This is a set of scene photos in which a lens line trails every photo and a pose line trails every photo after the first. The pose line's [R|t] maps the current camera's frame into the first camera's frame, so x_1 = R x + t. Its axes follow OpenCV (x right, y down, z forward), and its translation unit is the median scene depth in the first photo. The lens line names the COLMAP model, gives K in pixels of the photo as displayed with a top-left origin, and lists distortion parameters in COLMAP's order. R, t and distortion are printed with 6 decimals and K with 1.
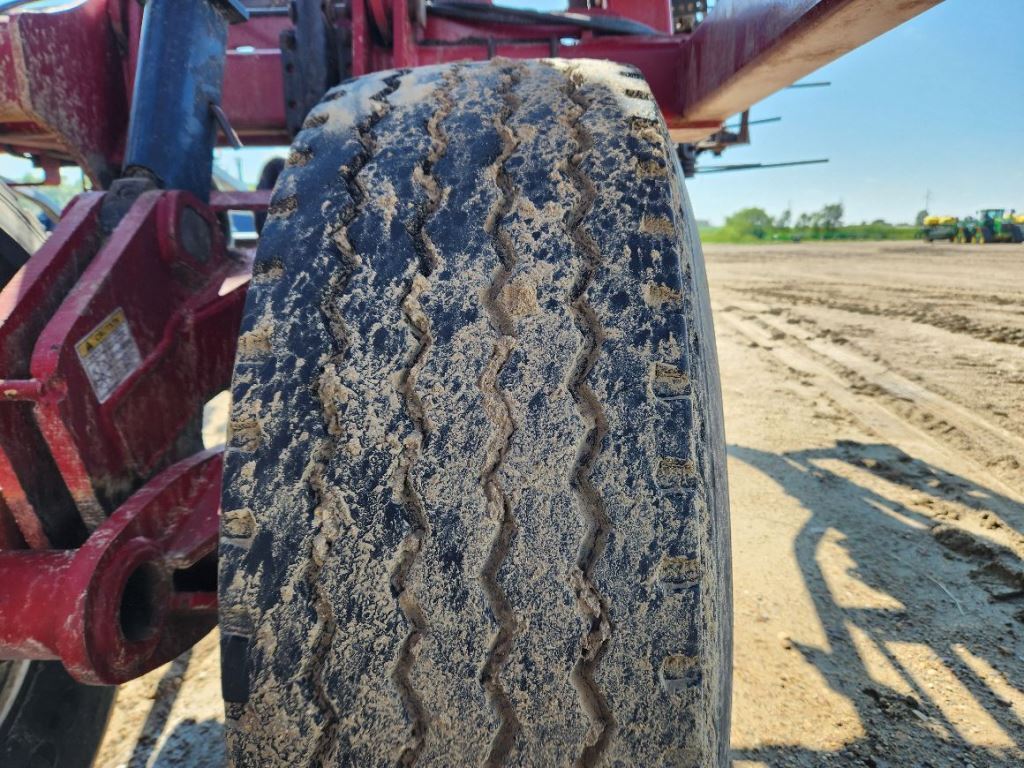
lens RADIAL K [[750.1, 0, 512.0], [0, 750.1, 384.0], [0, 0, 1]] dist [0.072579, -0.096860]
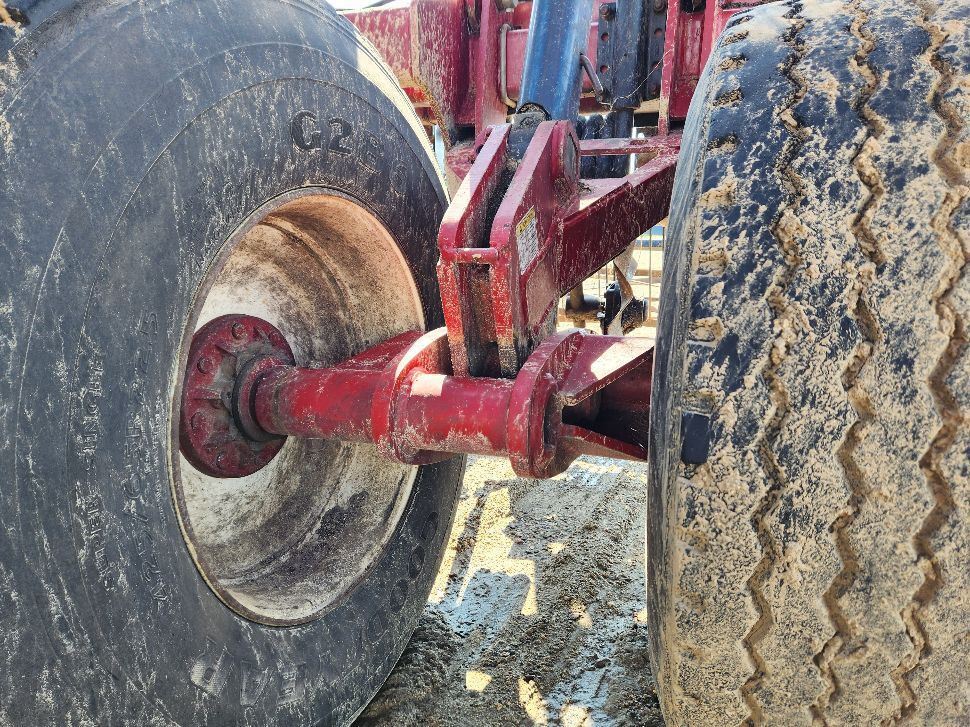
lens RADIAL K [[682.6, 0, 485.0], [0, 682.6, 363.5], [0, 0, 1]] dist [0.071250, -0.064241]
pose [[0.951810, 0.081091, -0.295773, -0.373976], [-0.077269, 0.996707, 0.024609, 0.247086], [0.296795, -0.000569, 0.954941, -0.255590]]
